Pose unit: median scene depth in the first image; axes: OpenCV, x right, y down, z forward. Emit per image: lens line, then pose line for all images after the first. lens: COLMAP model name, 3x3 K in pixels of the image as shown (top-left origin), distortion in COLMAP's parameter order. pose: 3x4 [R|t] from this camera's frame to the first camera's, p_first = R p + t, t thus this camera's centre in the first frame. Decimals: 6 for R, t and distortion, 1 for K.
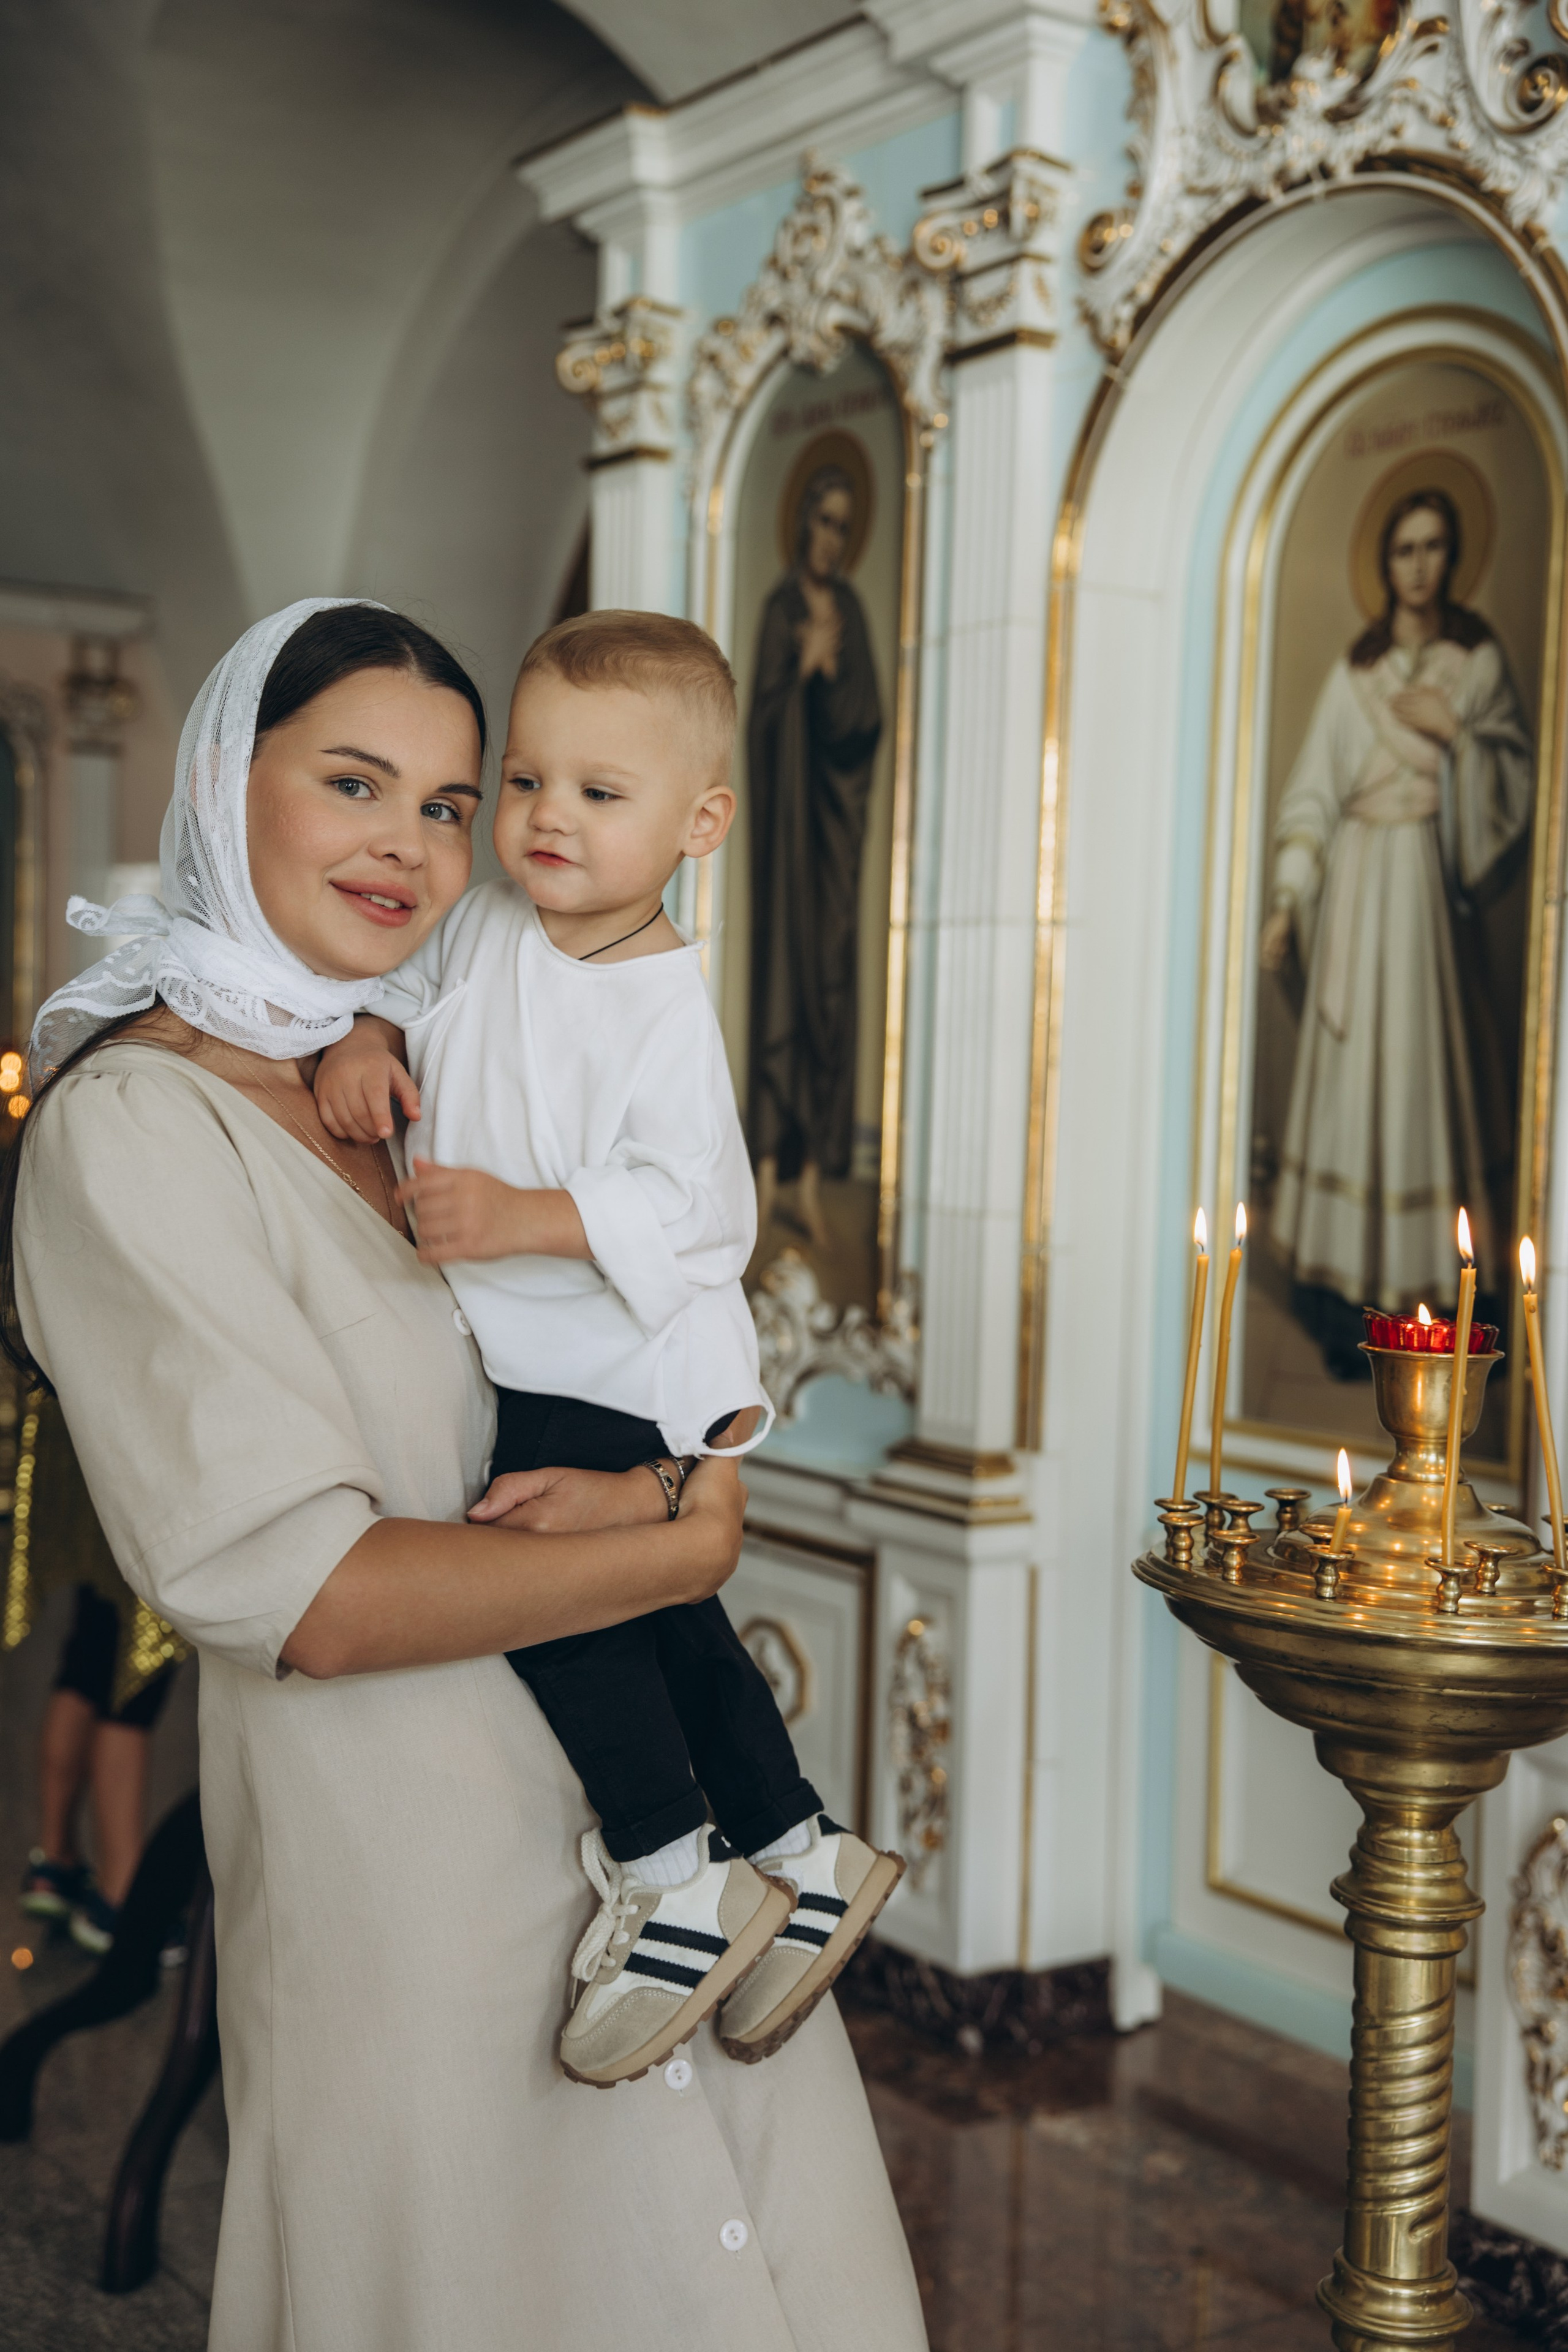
lens RADIAL K [[2794.2, 0, 774.1], [0, 2794.2, 1166.9], [0, 0, 1]] dist [0.292208, -0.630039]
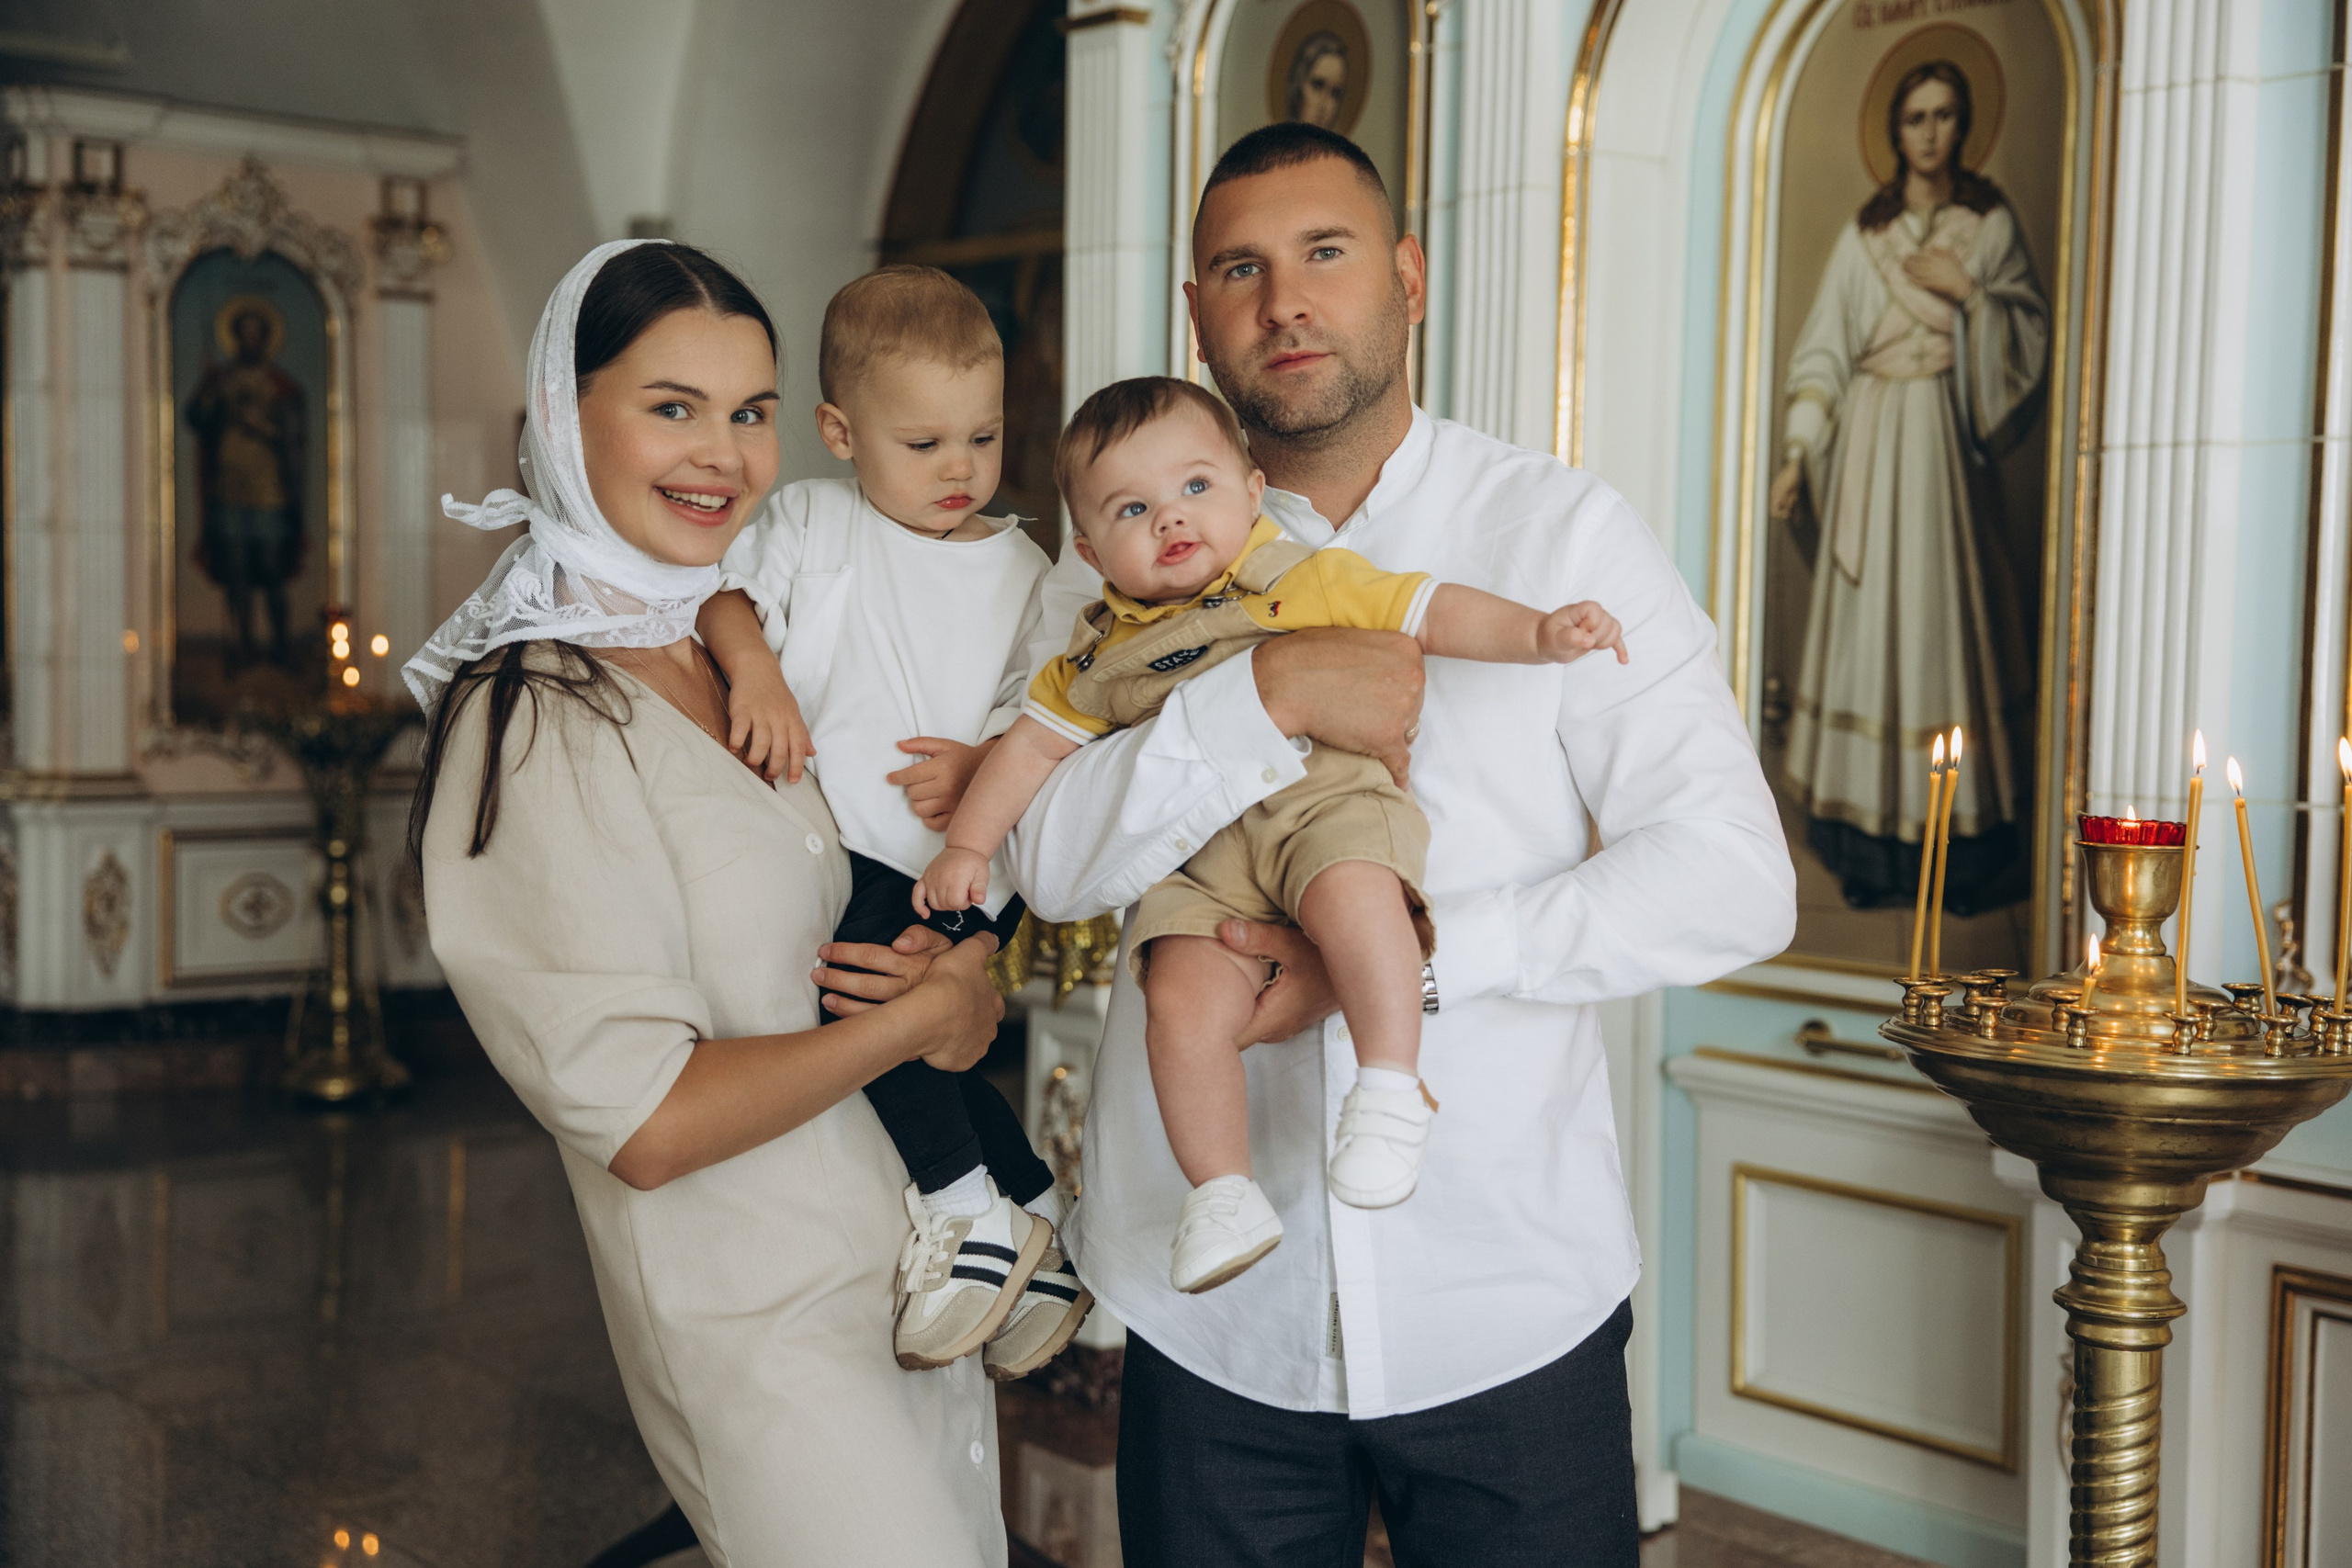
lens RADIAL K [[3050.8, 0, 1176.0], [0, 3050.8, 784.0], [0, 0, 1]] dist [0.360093, -0.895272]
pose [[0.998015, -0.017747, 0.060420, -0.121101], [0.016757, 0.999717, 0.016863, 0.005357], [-0.060702, -0.015817, 0.998031, -0.136810]]
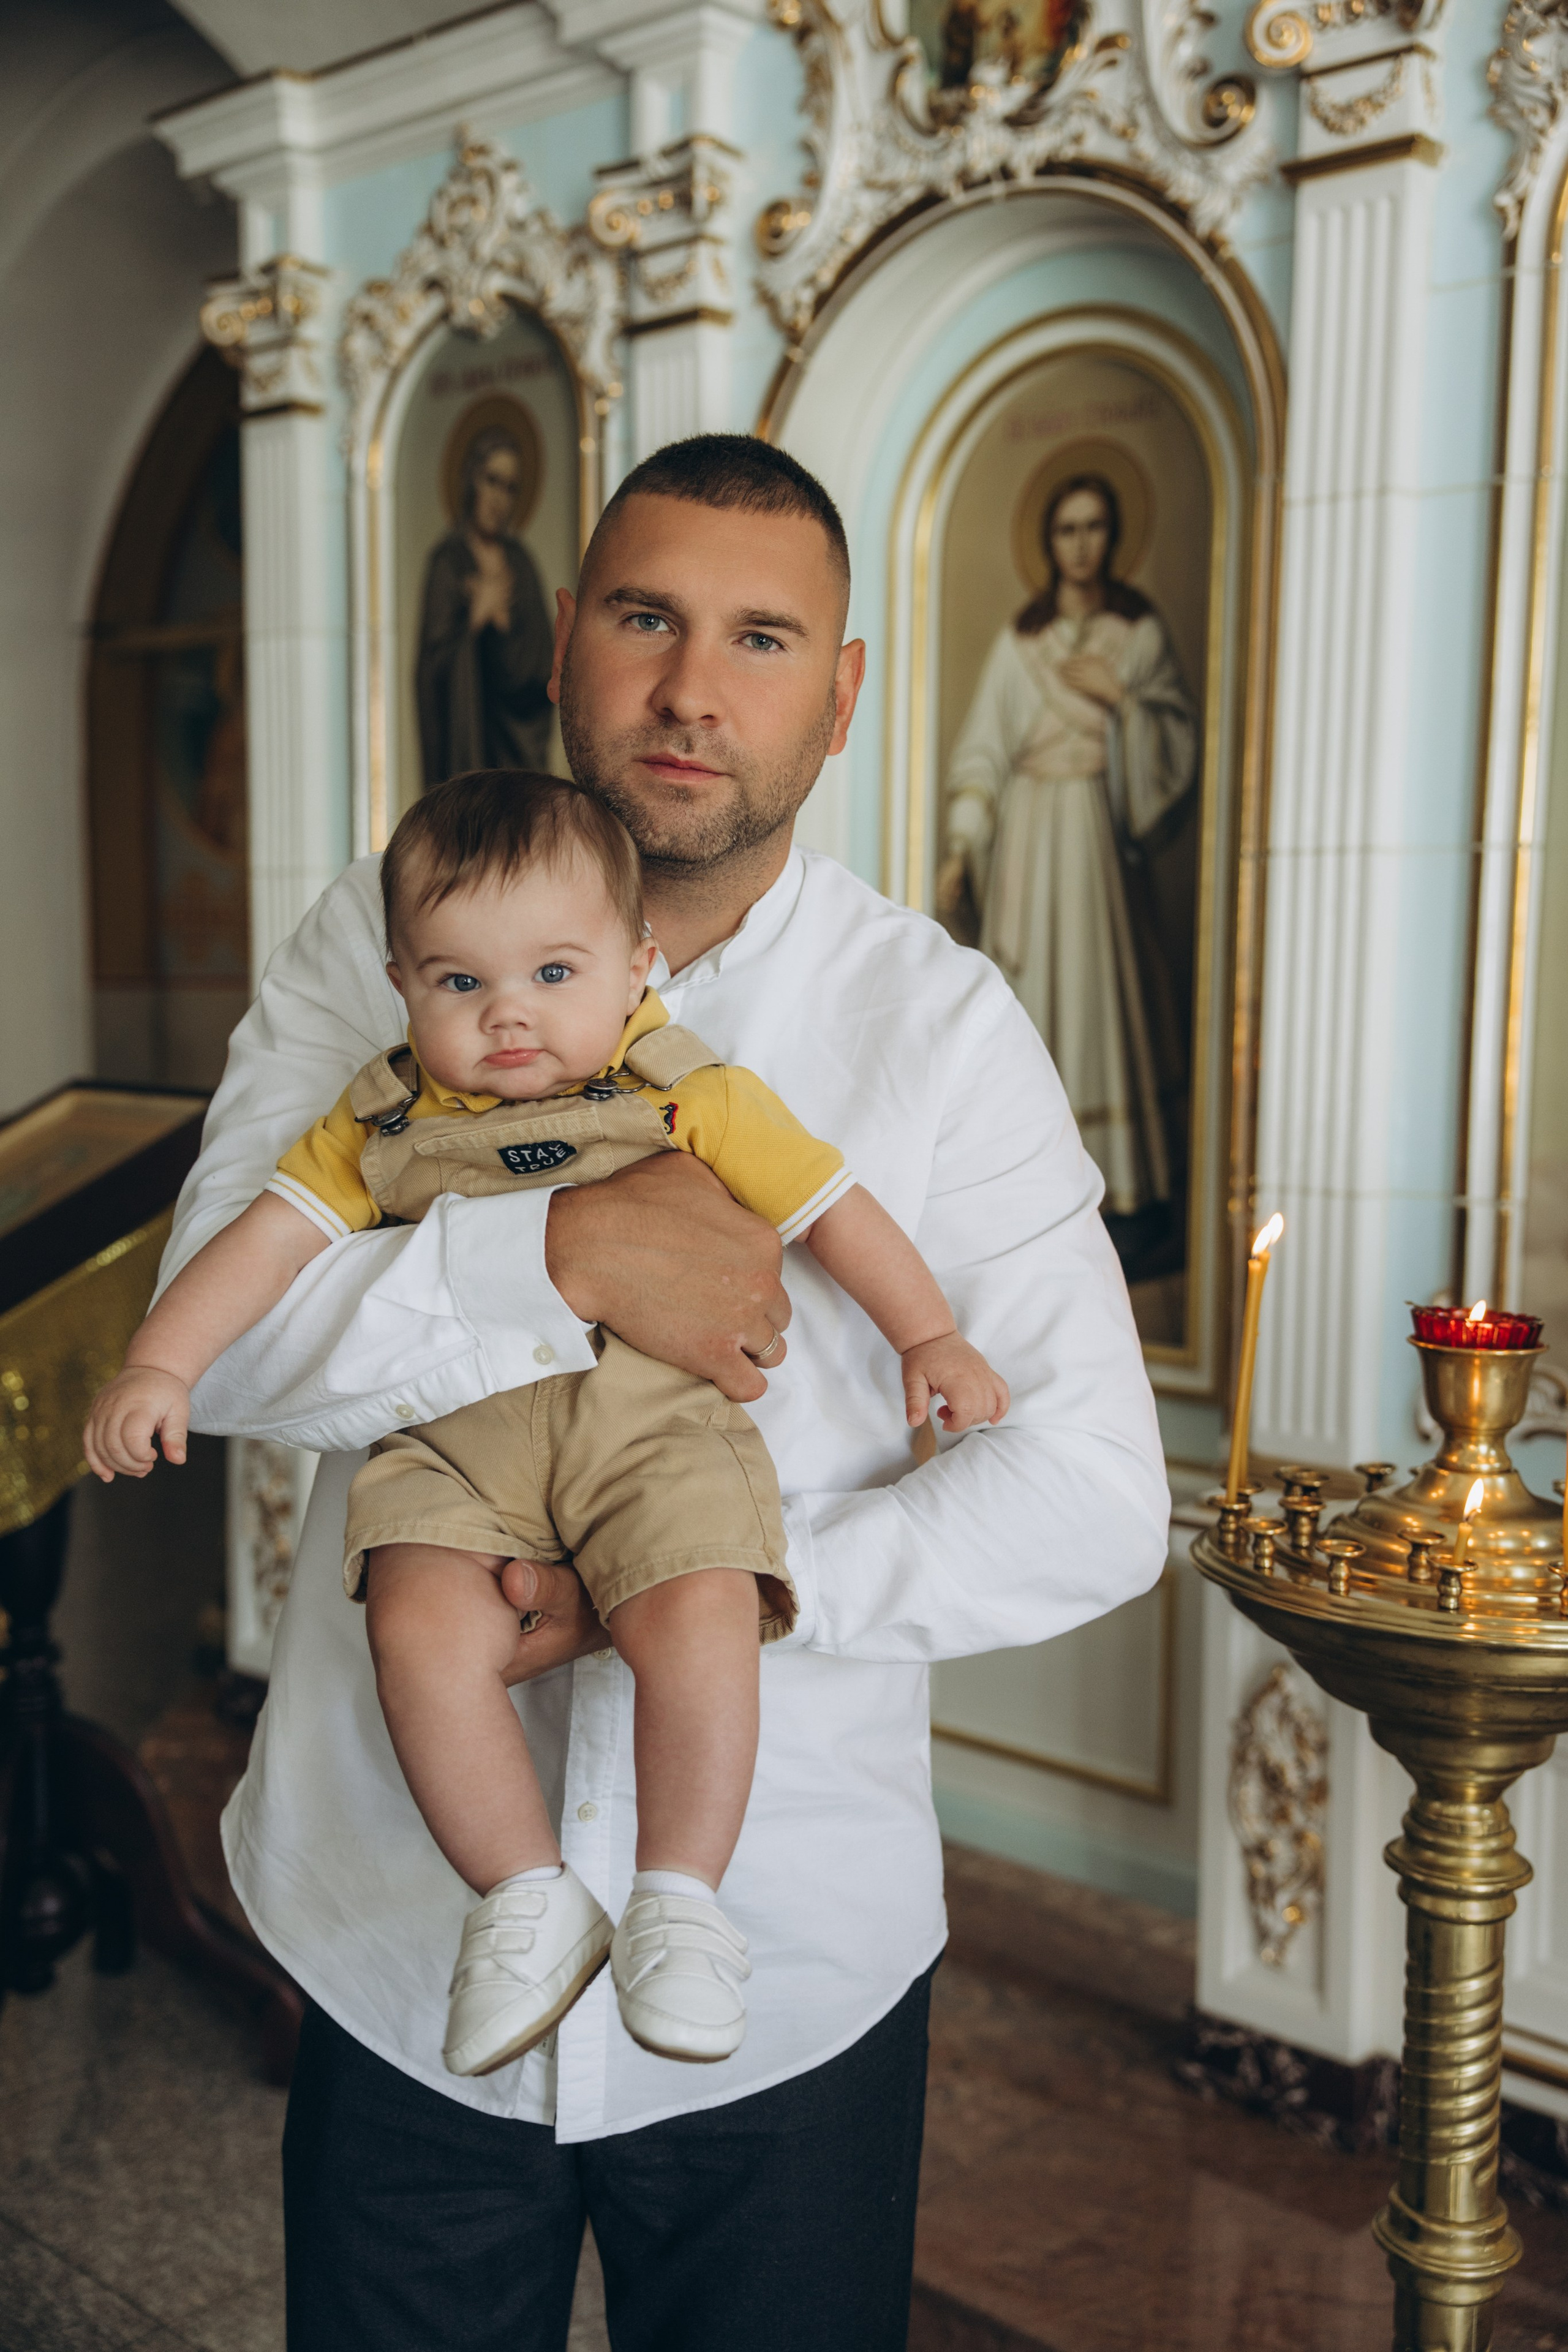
lens RADIAL K [[2364.2, 0, 780.4], [0, 2364.2, 1168.2], [0, 0, 1]] dist [0.156312, -0.250076]
pose [[0.973570, -0.040708, 0.224730, -0.101532], [0.027021, 0.997607, 0.063646, -0.029982], [-0.226783, -0.055891, 0.972340, 0.107068]]
